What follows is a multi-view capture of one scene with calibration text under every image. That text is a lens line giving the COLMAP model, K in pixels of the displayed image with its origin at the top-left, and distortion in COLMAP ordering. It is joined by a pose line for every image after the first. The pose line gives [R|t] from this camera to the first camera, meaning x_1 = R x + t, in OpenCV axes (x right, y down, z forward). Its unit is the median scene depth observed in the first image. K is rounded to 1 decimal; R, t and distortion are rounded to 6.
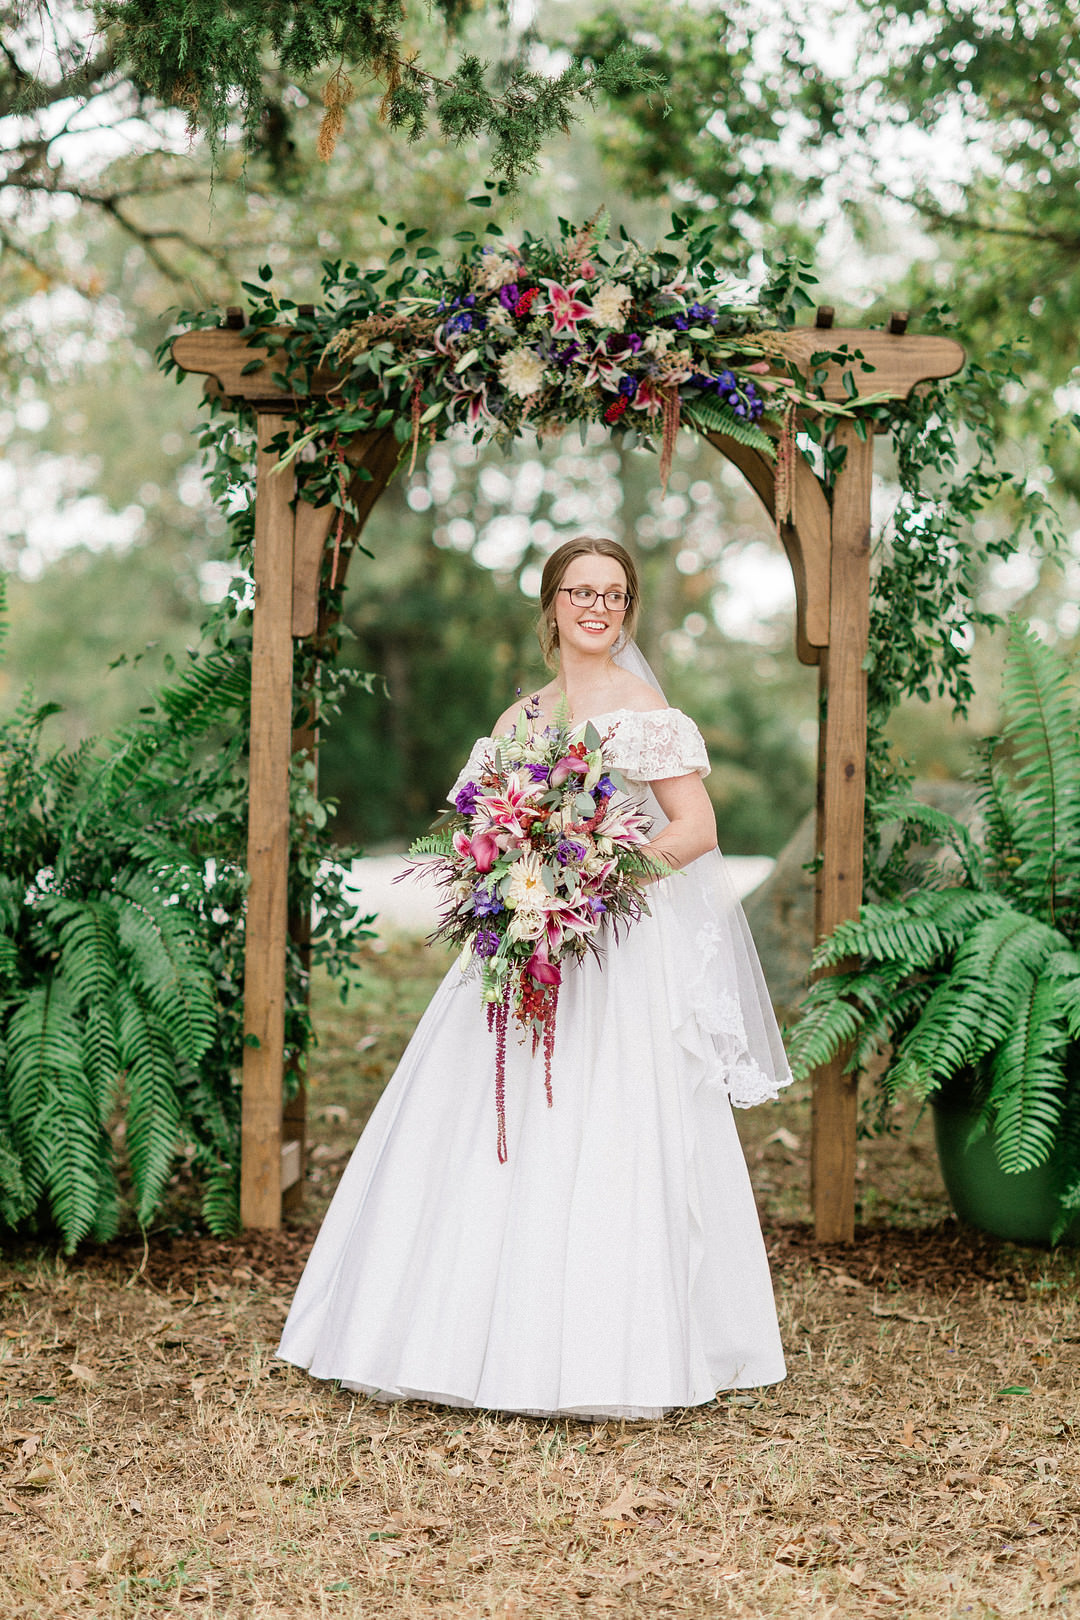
lens RADIAL K [[3925.0, 0, 540.0], [0, 3925.0, 810.0], [0, 0, 1]] dist [0.032257, -0.053017]
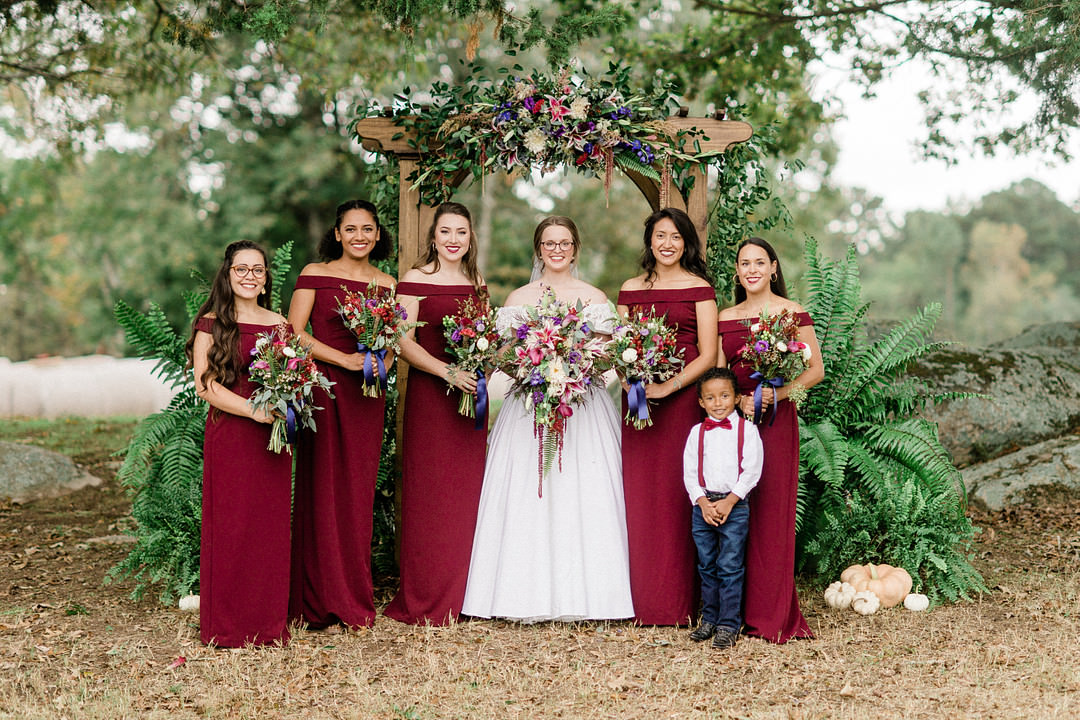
lens RADIAL K [[2766.5, 0, 540.0], [0, 2766.5, 360.0], [0, 0, 1]] dist [-0.082594, -0.070698]
pose [[0.997476, -0.006180, 0.070739, -0.102719], [0.004658, 0.999754, 0.021665, -0.029942], [-0.070856, -0.021281, 0.997260, -0.412049]]
